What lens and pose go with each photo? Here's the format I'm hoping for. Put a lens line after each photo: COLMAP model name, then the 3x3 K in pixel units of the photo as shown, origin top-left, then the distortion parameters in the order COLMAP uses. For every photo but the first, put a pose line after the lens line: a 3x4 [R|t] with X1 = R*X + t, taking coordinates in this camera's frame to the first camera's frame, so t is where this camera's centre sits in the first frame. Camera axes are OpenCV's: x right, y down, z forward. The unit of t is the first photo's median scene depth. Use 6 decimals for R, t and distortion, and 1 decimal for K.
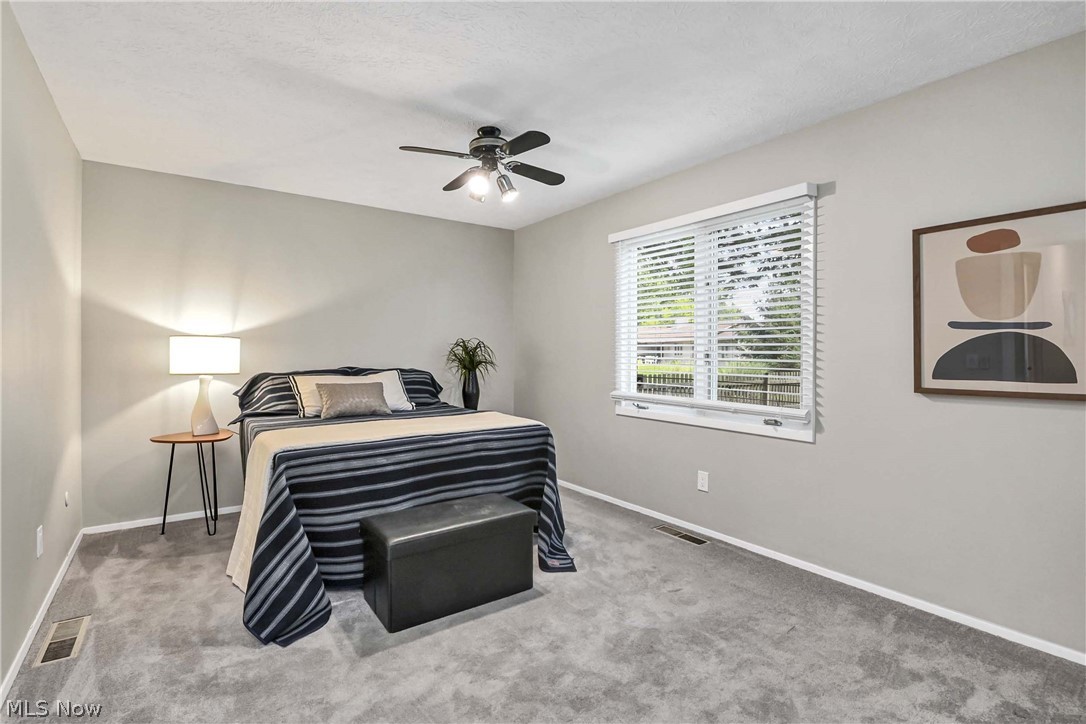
lens RADIAL K [[492.6, 0, 548.1], [0, 492.6, 363.3], [0, 0, 1]] dist [-0.009332, -0.001719]
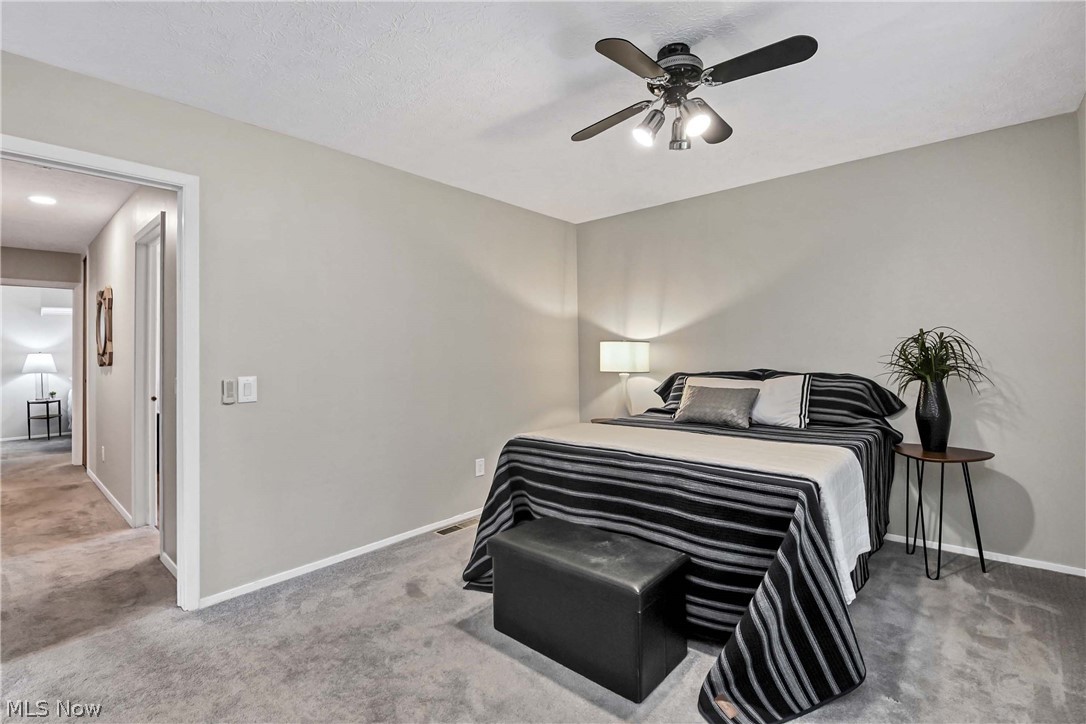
lens RADIAL K [[492.6, 0, 547.2], [0, 492.6, 353.8], [0, 0, 1]] dist [-0.009332, -0.001719]
pose [[0.238506, -0.005015, -0.971128, 0.555948], [-0.010528, 0.999915, -0.007750, -0.015479], [0.971084, 0.012072, 0.238433, 0.667588]]
